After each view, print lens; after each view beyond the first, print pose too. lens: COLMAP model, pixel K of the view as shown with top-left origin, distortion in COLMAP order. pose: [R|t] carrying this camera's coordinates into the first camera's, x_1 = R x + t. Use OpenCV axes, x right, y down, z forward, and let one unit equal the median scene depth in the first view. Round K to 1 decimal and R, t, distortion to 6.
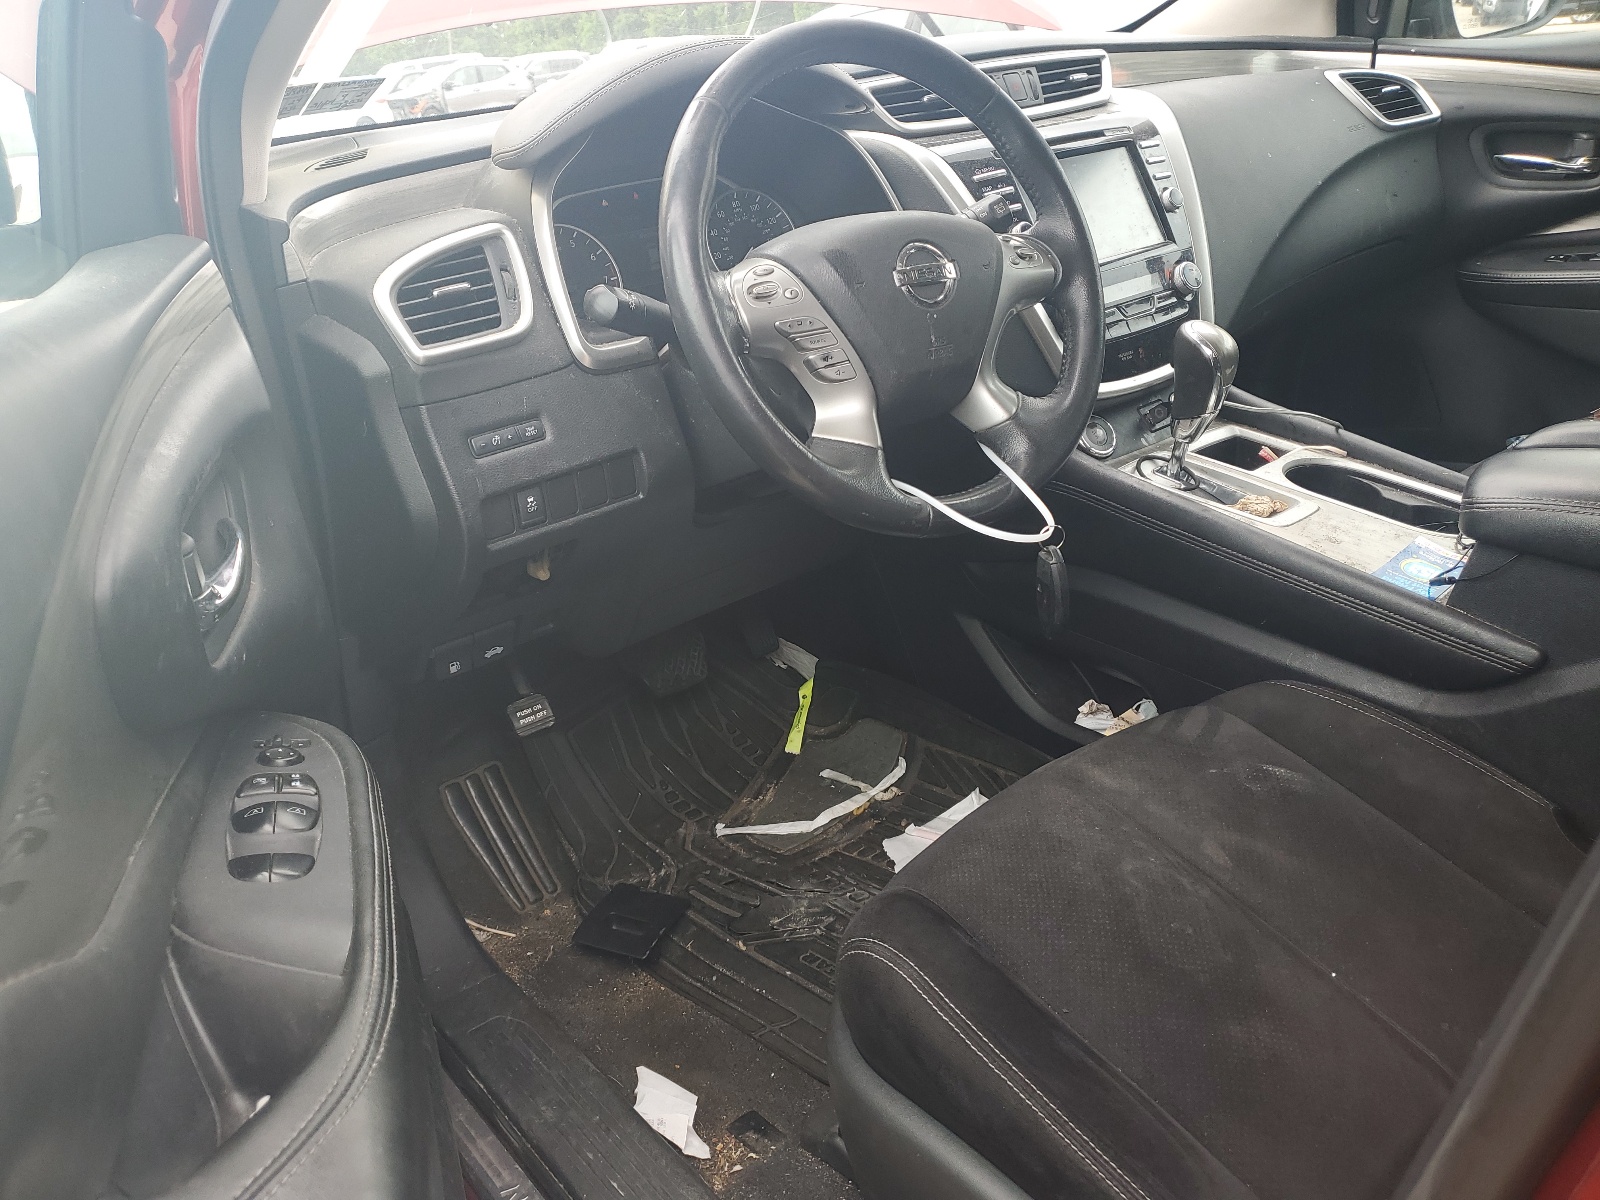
lens RADIAL K [[1182.8, 0, 800.0], [0, 1182.8, 600.0], [0, 0, 1]] dist [0.049010, -0.072903]
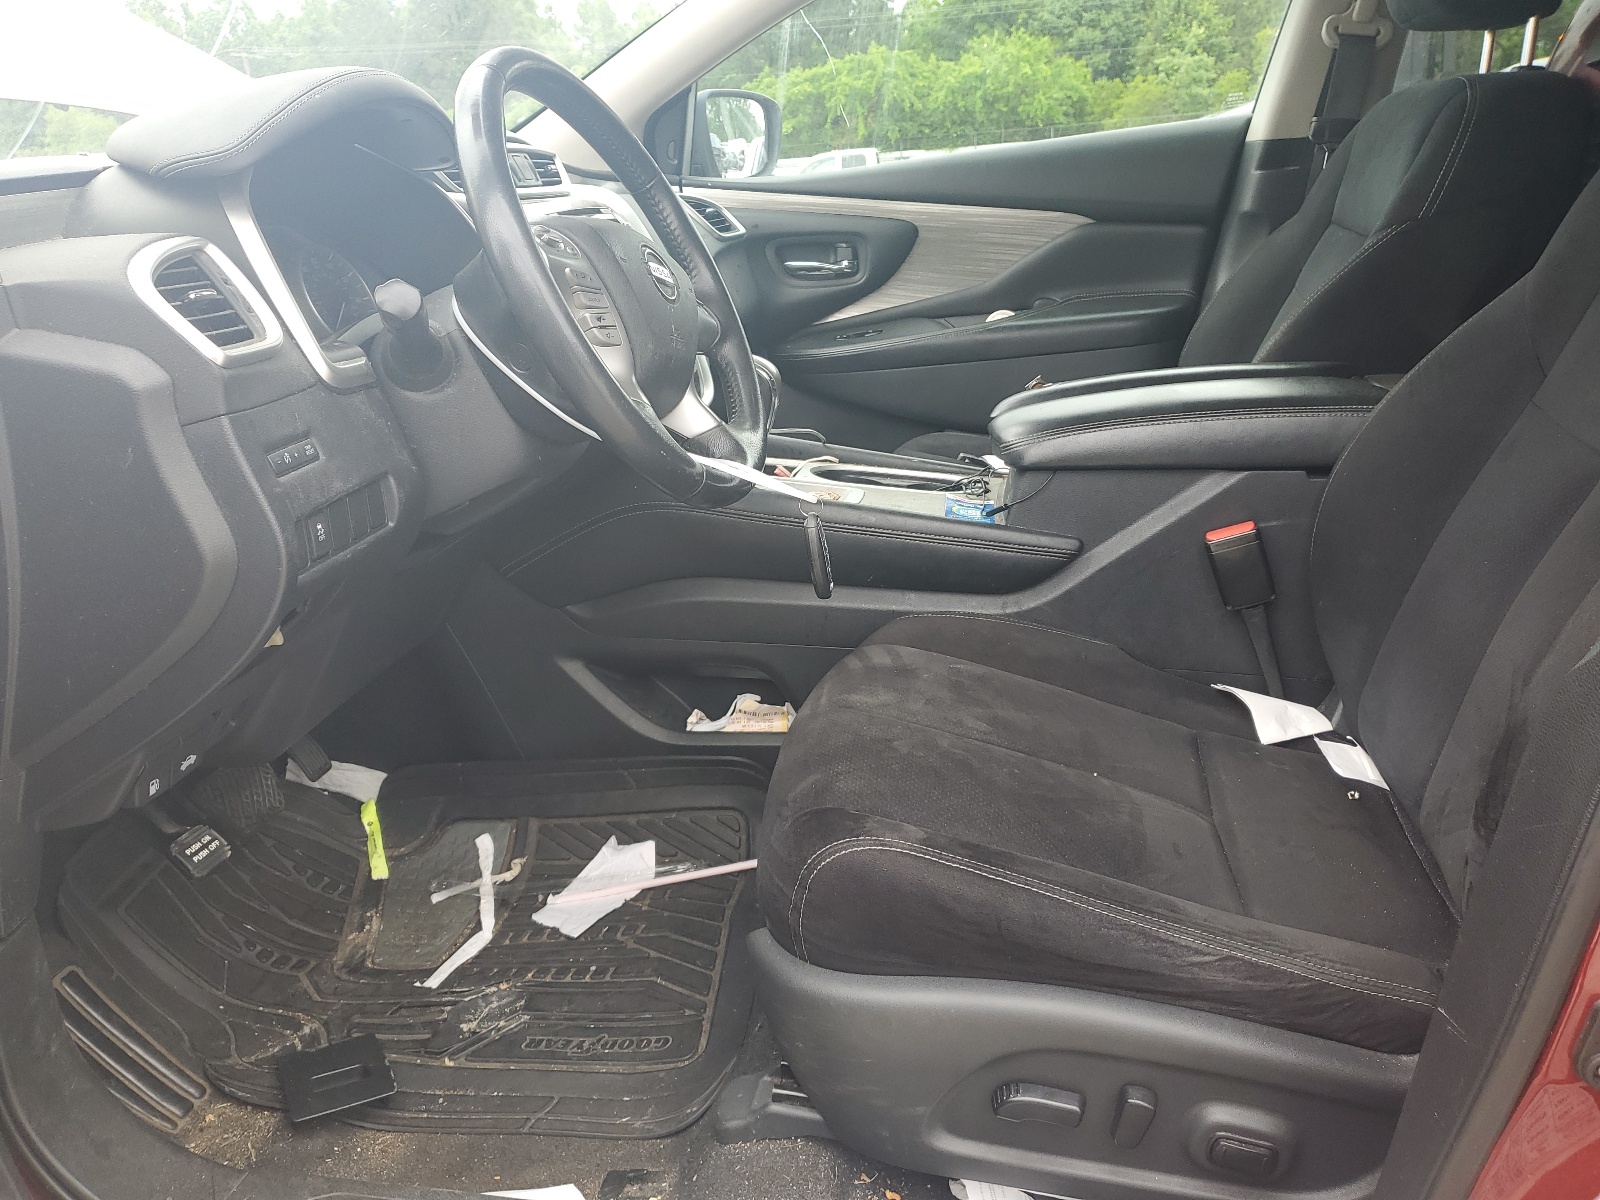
lens RADIAL K [[1191.1, 0, 800.0], [0, 1191.1, 600.0], [0, 0, 1]] dist [-0.074762, 0.090050]
pose [[0.773012, -0.167793, 0.611799, -0.407620], [0.254042, 0.965561, -0.056167, 0.088306], [-0.581304, 0.198840, 0.789017, 0.093807]]
